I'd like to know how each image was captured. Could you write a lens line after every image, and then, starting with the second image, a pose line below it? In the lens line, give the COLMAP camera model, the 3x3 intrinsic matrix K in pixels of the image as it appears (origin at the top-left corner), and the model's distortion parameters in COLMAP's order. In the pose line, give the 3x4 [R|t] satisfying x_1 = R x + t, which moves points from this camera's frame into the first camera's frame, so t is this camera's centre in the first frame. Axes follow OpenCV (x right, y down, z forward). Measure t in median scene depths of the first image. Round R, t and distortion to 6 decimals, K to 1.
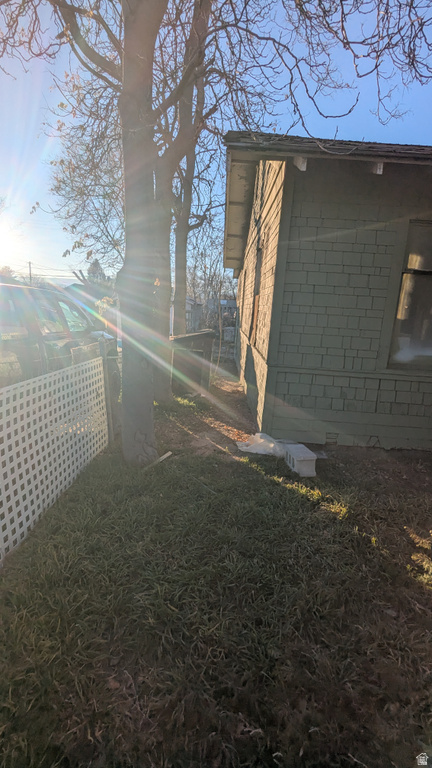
lens RADIAL K [[361.7, 0, 216.4], [0, 361.7, 386.8], [0, 0, 1]] dist [0.002304, -0.000579]
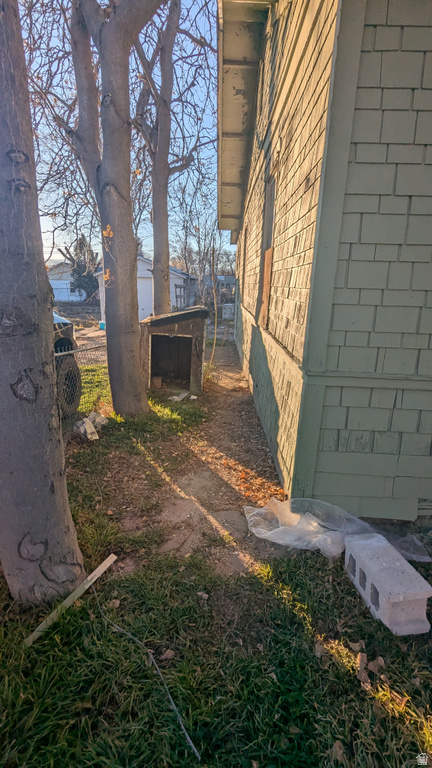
lens RADIAL K [[361.7, 0, 216.4], [0, 361.7, 386.8], [0, 0, 1]] dist [0.002304, -0.000579]
pose [[0.999559, -0.029570, -0.002576, 0.013148], [0.029670, 0.997830, 0.058784, -0.043781], [0.000832, -0.058835, 0.998267, 0.303042]]
